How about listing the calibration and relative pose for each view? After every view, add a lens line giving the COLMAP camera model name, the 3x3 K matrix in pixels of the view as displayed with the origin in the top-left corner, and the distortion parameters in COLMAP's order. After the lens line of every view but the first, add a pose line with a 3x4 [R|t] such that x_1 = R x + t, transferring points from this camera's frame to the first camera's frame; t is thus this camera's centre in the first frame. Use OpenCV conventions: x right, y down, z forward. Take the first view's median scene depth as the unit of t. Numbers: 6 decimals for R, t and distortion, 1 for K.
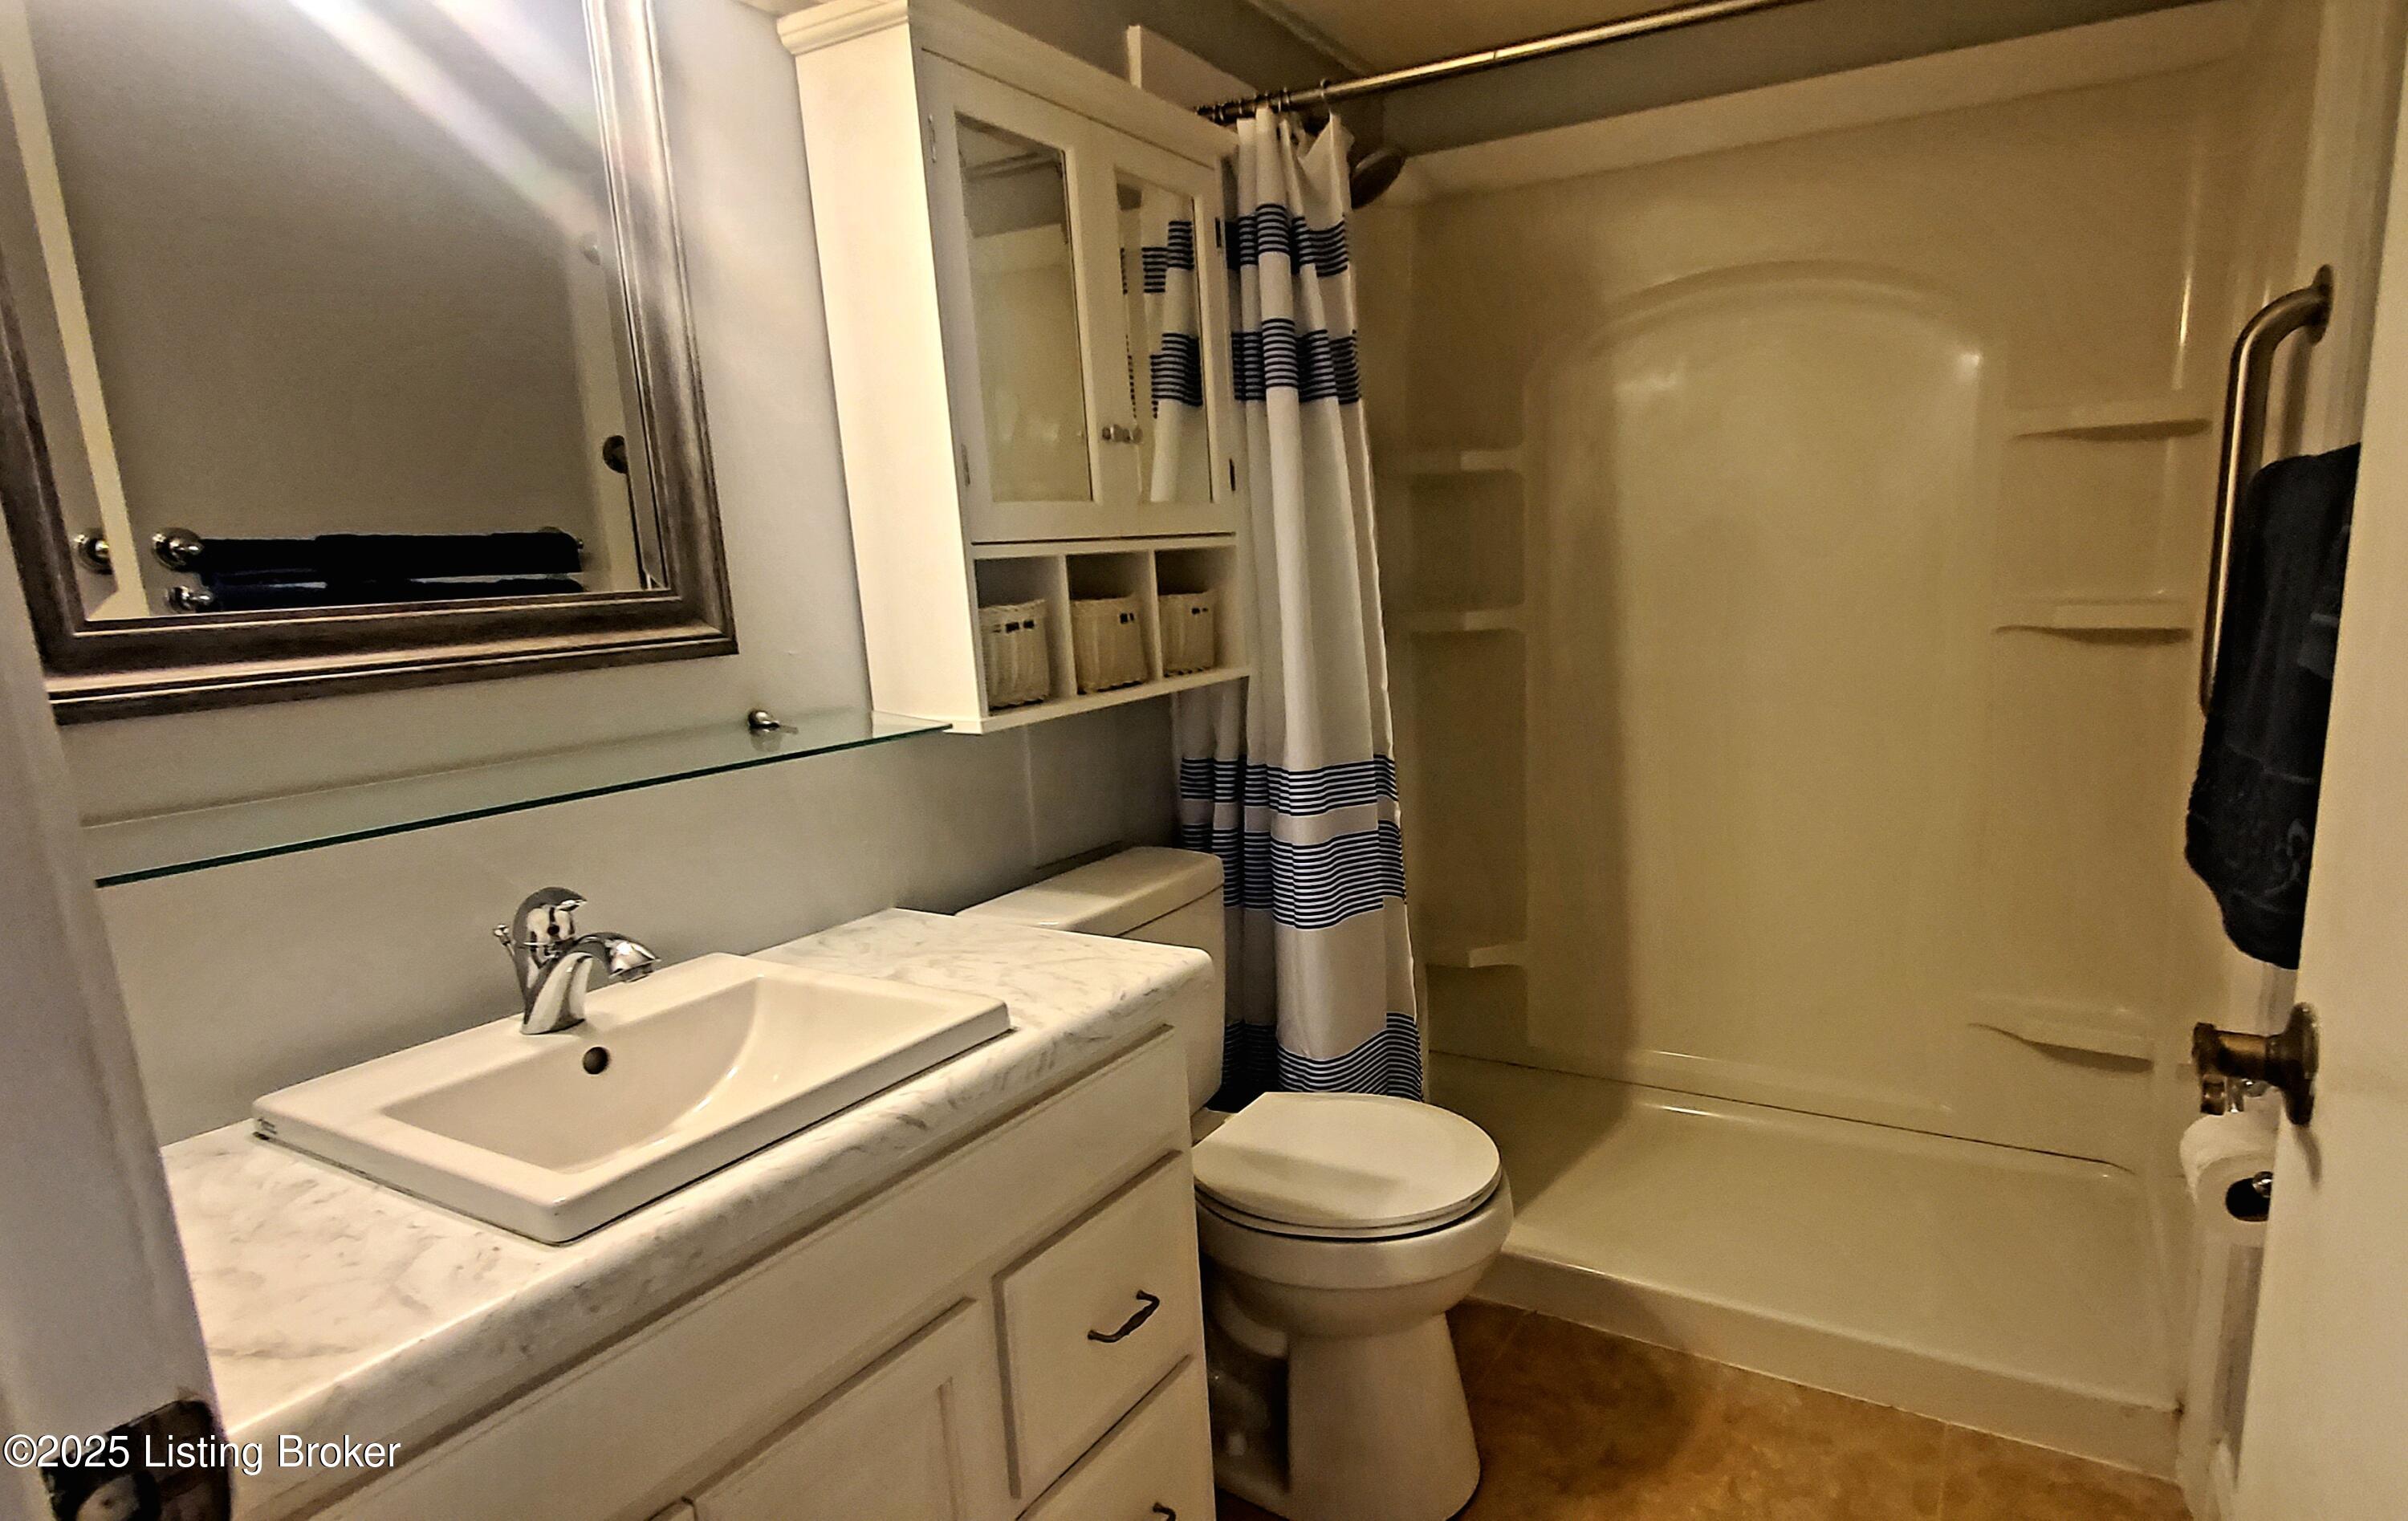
lens RADIAL K [[1311.3, 0, 1300.7], [0, 1311.3, 775.0], [0, 0, 1]] dist [-0.002995, -0.001418]
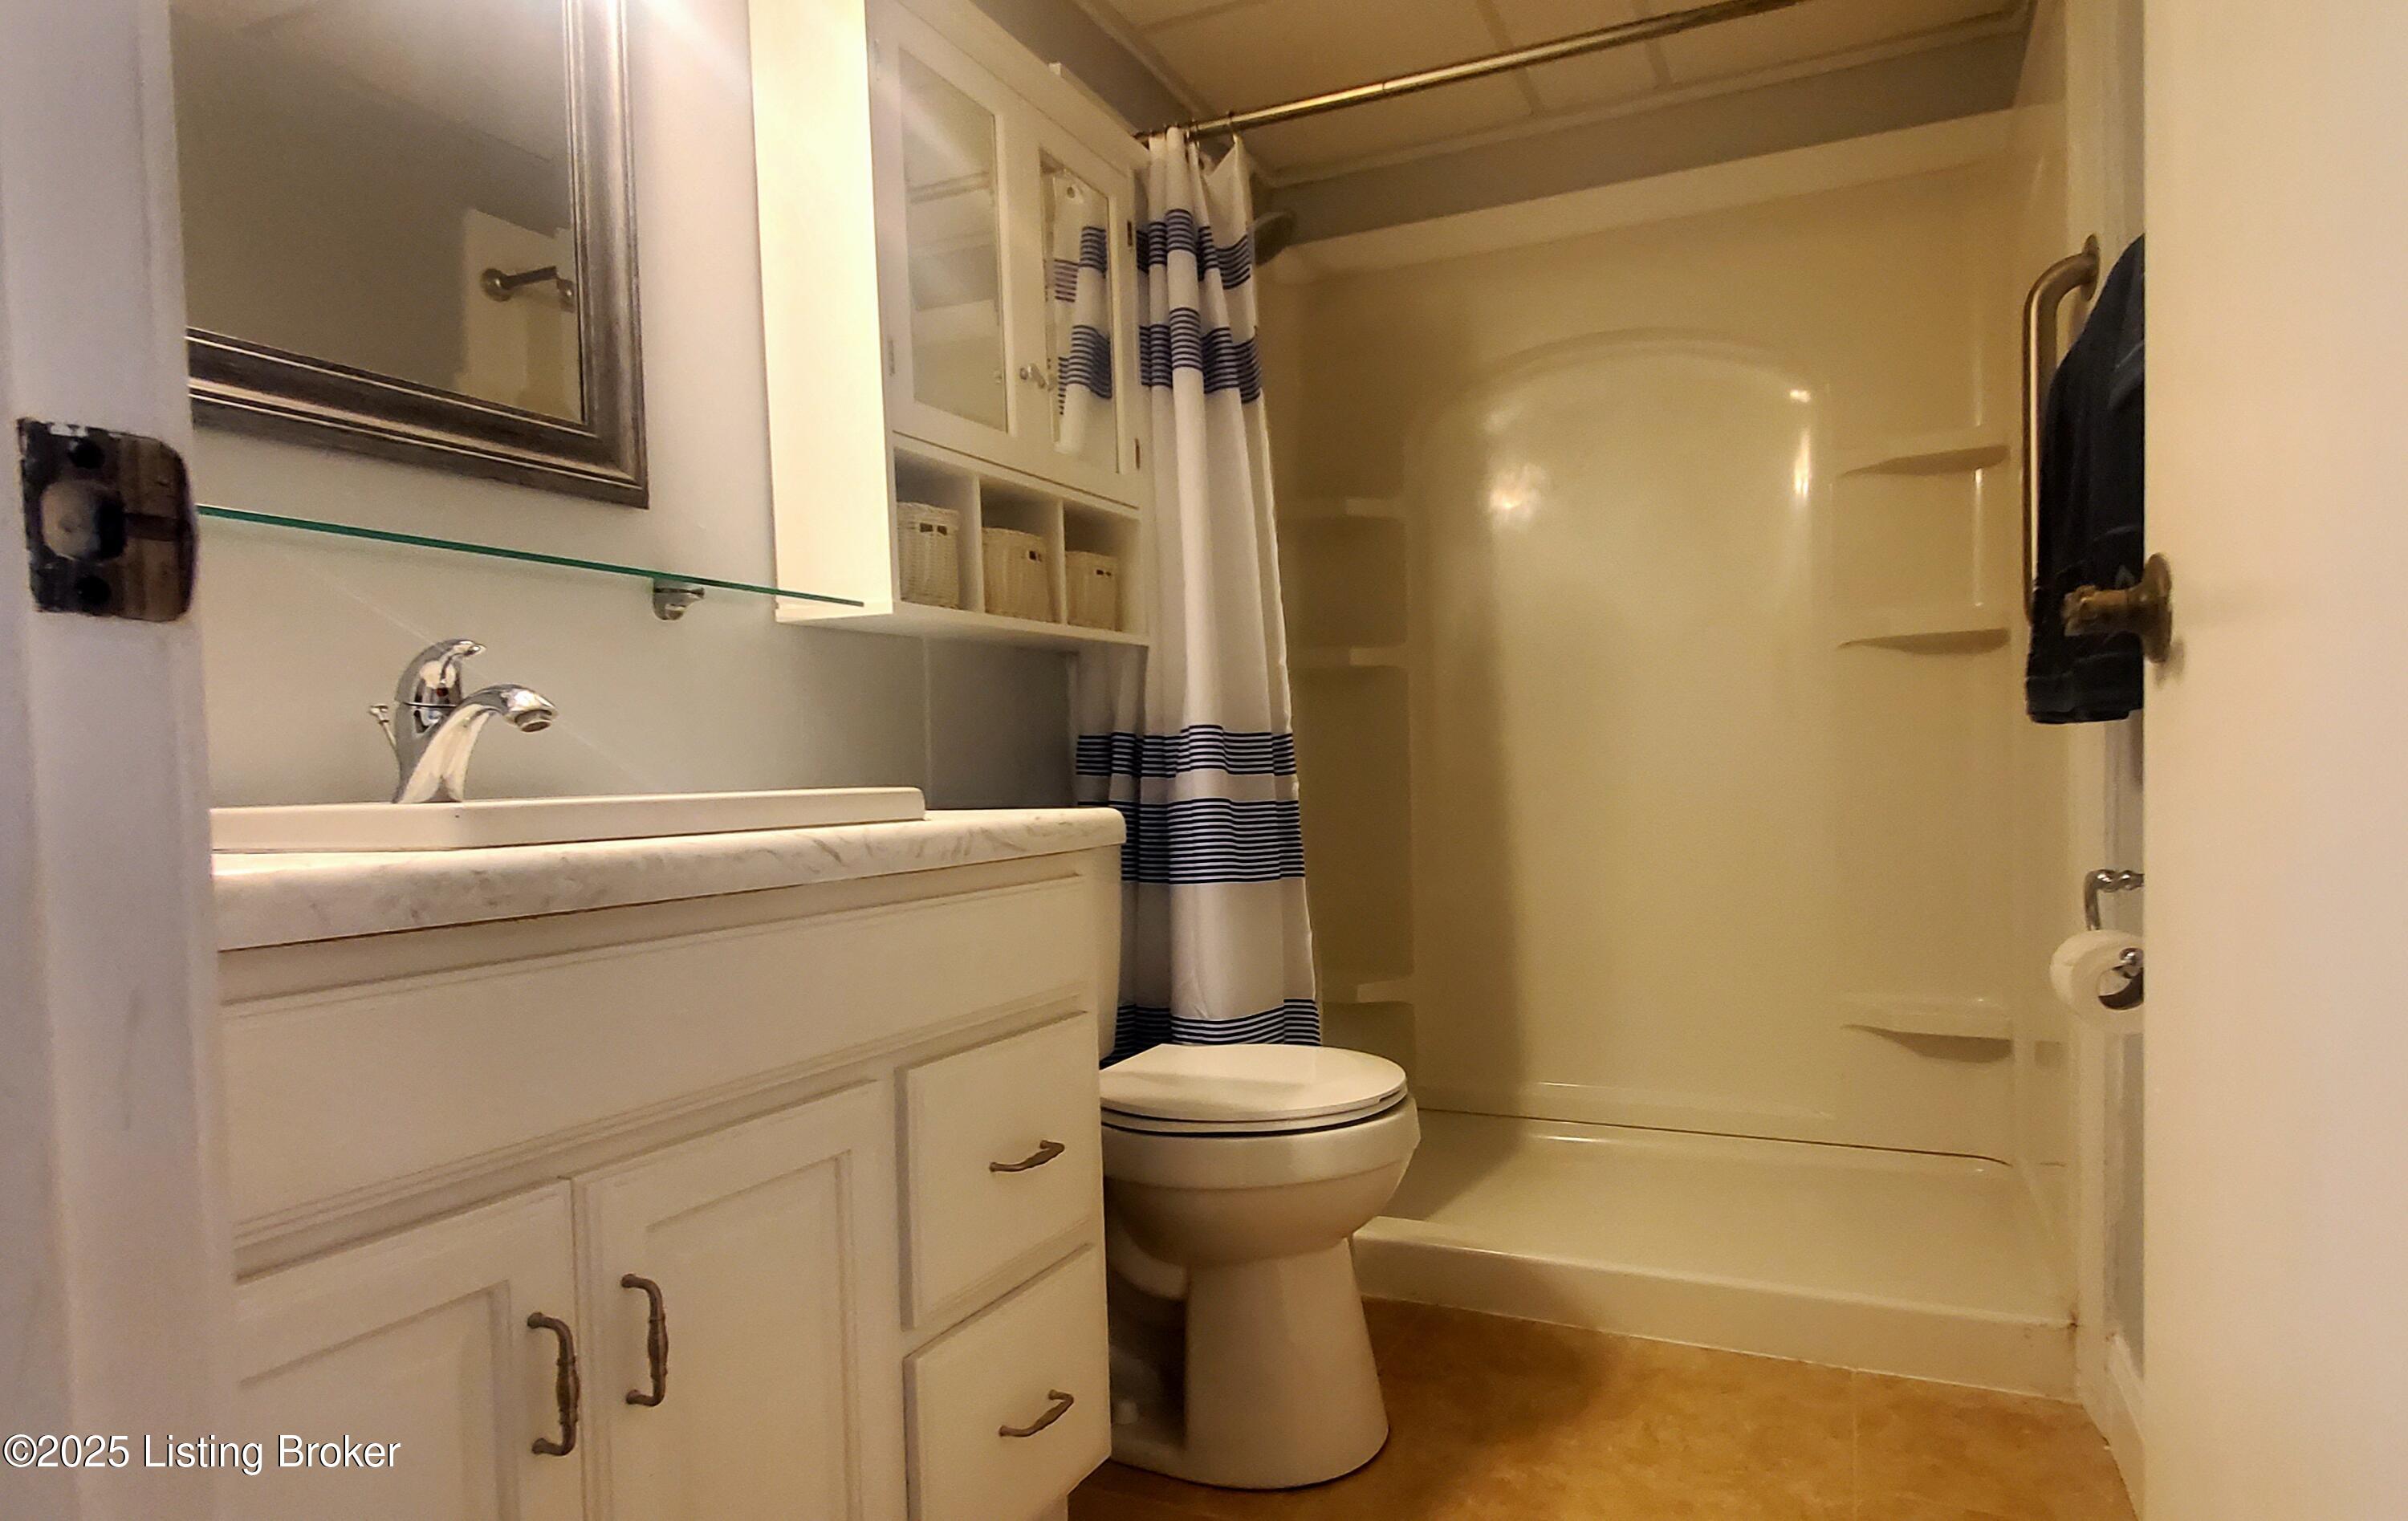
lens RADIAL K [[1316.1, 0, 1312.3], [0, 1316.1, 766.1], [0, 0, 1]] dist [-0.001015, -0.000107]
pose [[0.993740, 0.015428, 0.110646, -0.027152], [0.003574, 0.985522, -0.169510, 0.202407], [-0.111659, 0.168844, 0.979298, -0.001204]]
